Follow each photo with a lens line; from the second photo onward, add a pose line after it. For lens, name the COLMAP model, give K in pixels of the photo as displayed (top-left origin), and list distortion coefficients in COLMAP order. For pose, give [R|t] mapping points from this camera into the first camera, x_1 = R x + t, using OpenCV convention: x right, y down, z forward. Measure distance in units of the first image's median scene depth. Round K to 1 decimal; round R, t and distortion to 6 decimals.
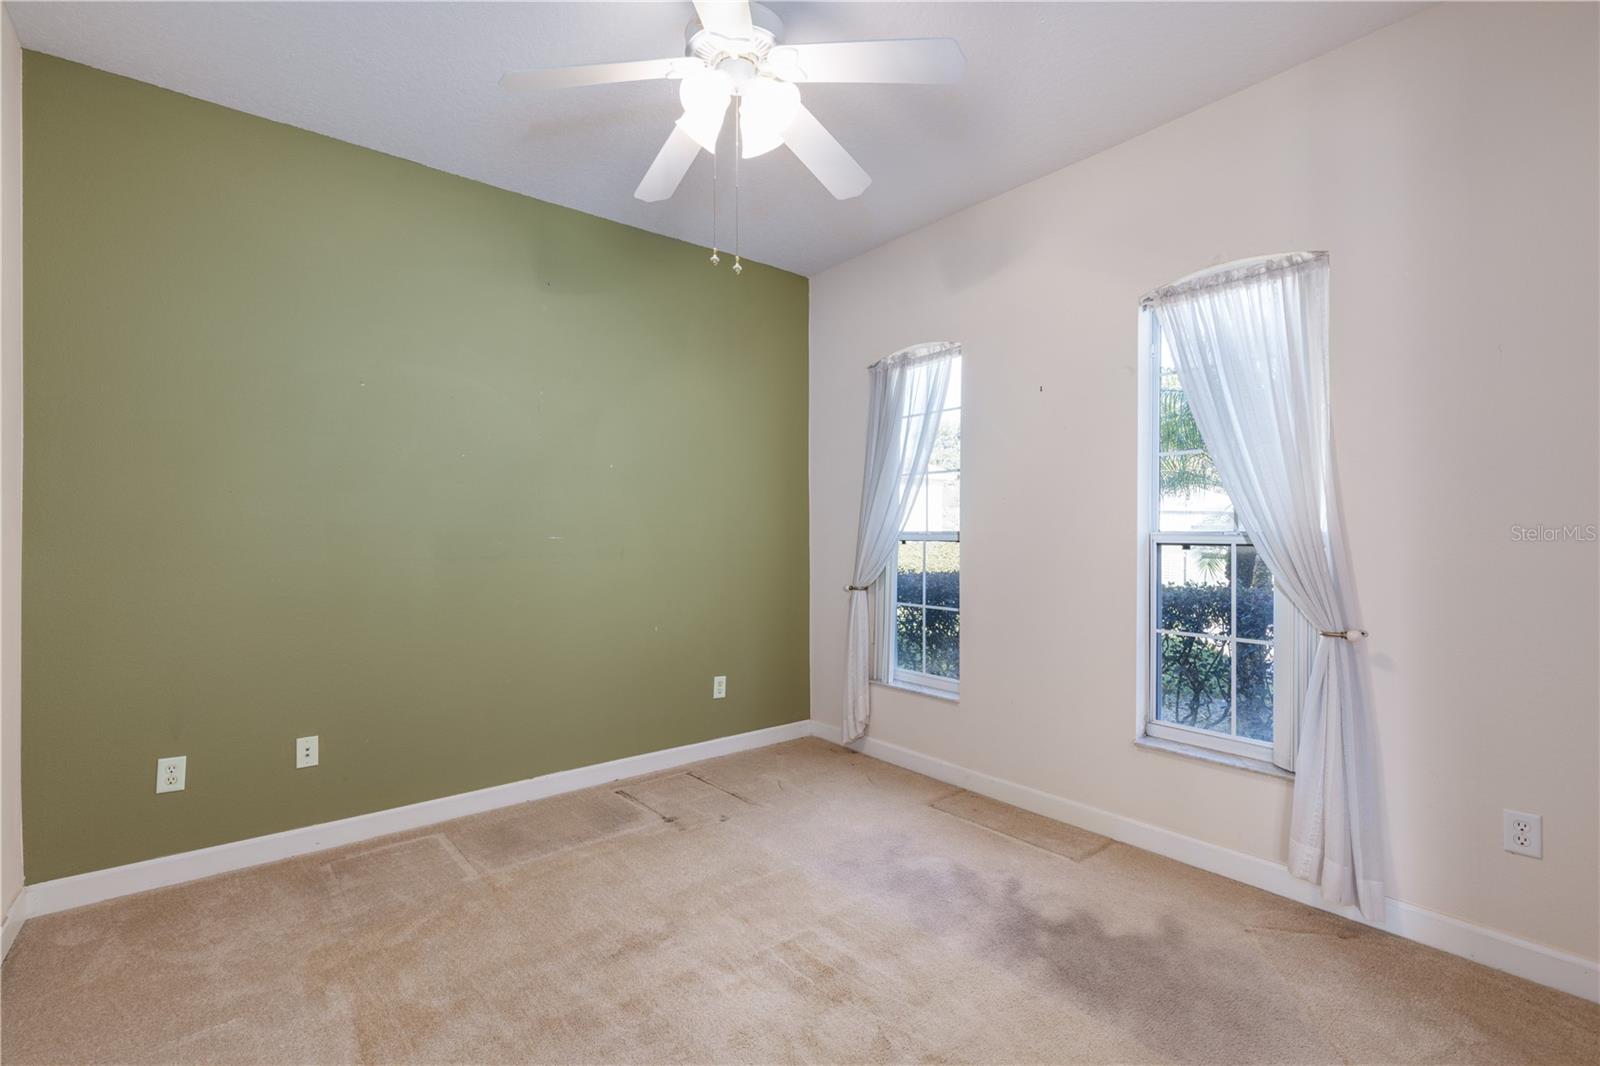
lens RADIAL K [[725.3, 0, 804.2], [0, 725.3, 516.8], [0, 0, 1]] dist [0.003817, 0.000001]
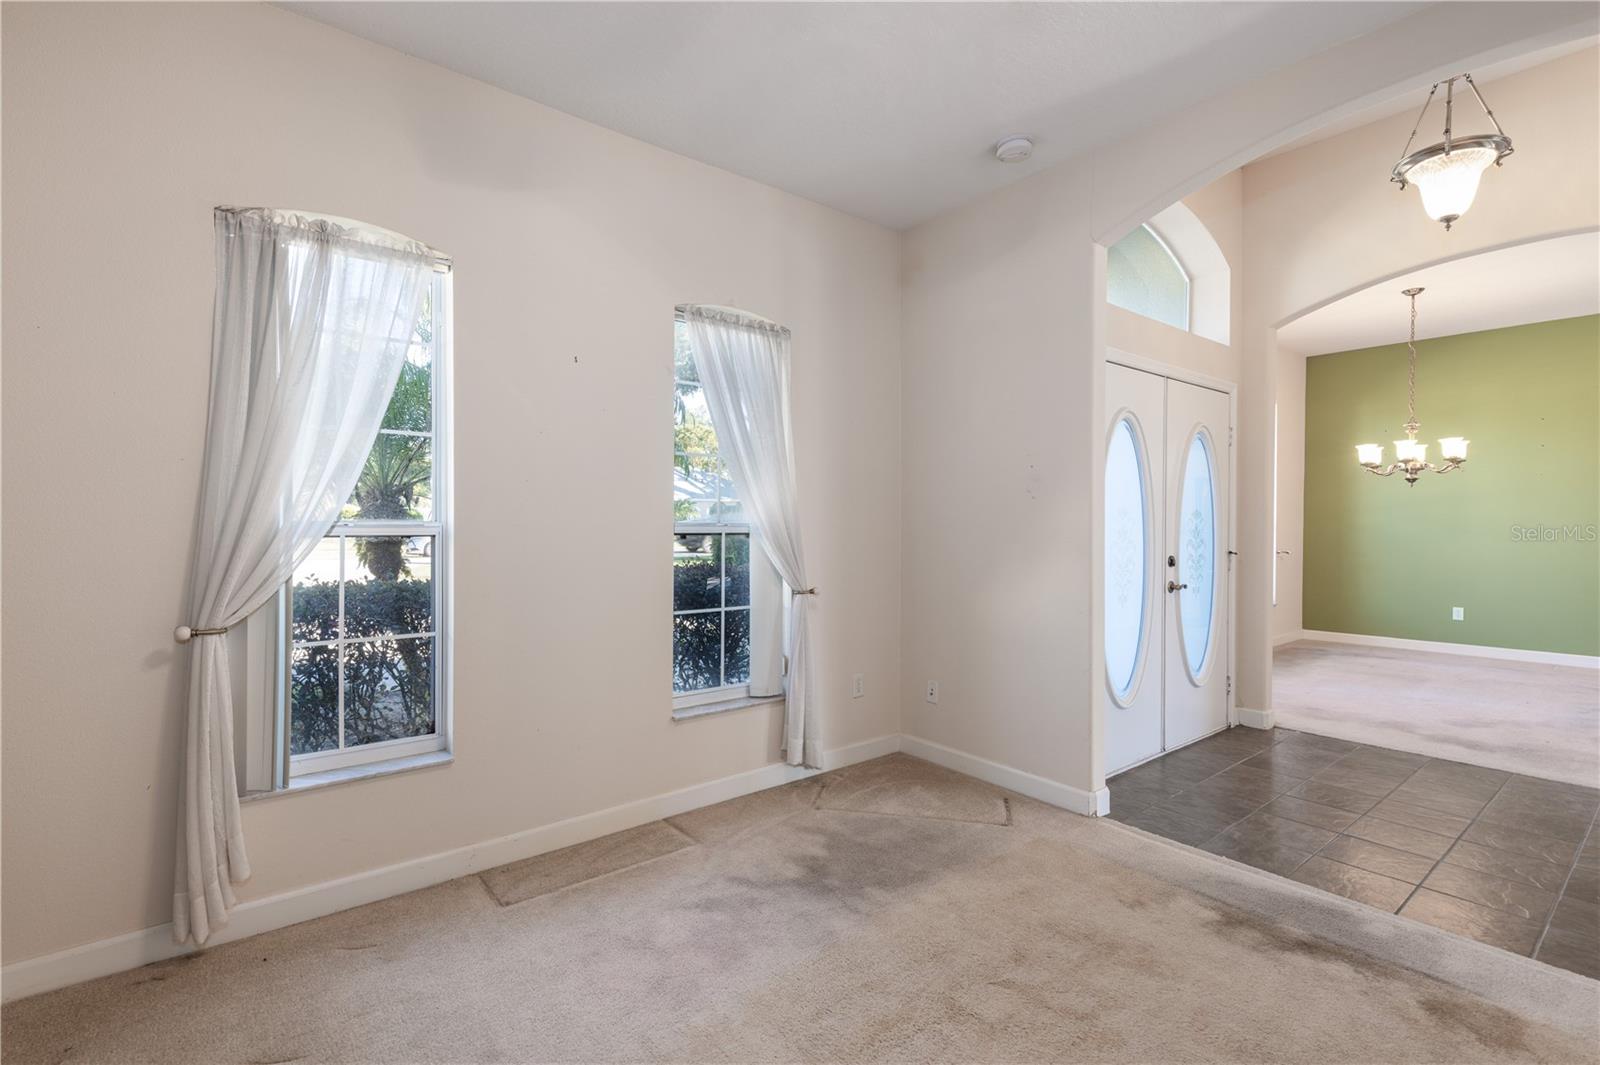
lens RADIAL K [[725.3, 0, 791.6], [0, 725.3, 521.7], [0, 0, 1]] dist [0.003817, 0.000001]
pose [[0.010237, 0.007243, 0.999921, -0.622771], [-0.020039, 0.999774, -0.007036, 0.023635], [-0.999747, -0.019966, 0.010379, 0.829265]]
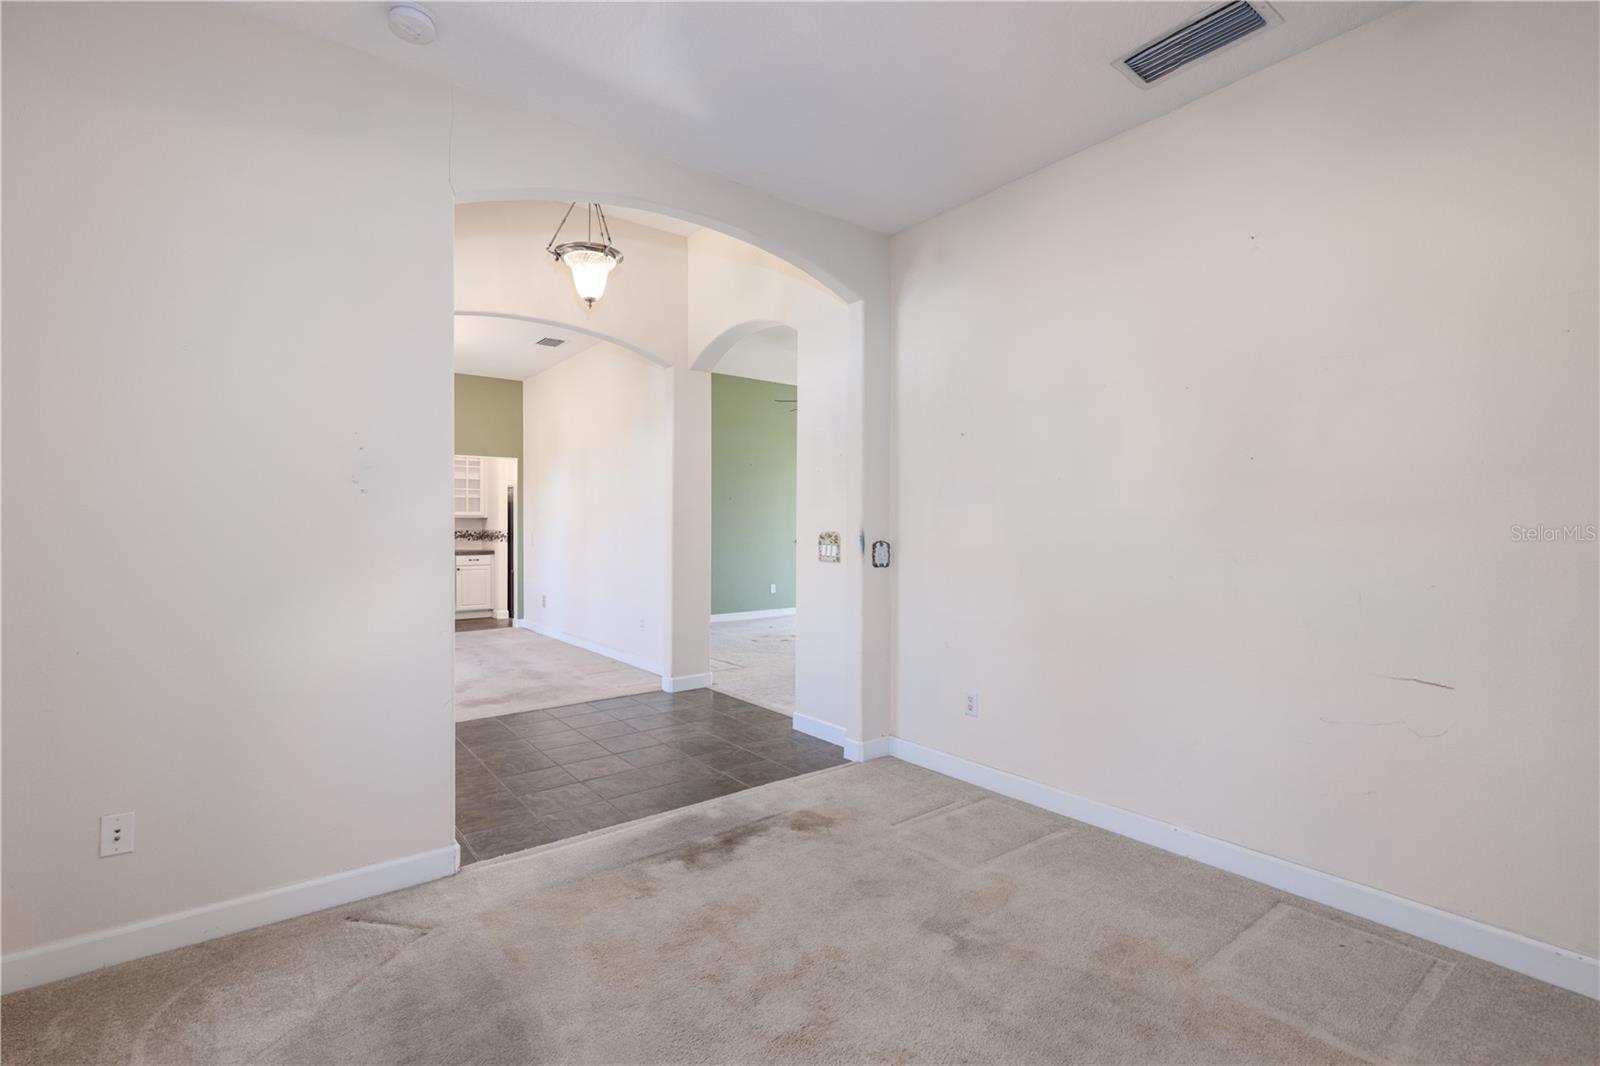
lens RADIAL K [[725.3, 0, 802.6], [0, 725.3, 533.2], [0, 0, 1]] dist [0.003817, 0.000001]
pose [[-0.999938, 0.002448, 0.010855, 0.013838], [0.002317, 0.999925, -0.012066, 0.029235], [-0.010884, -0.012040, -0.999868, 1.303225]]
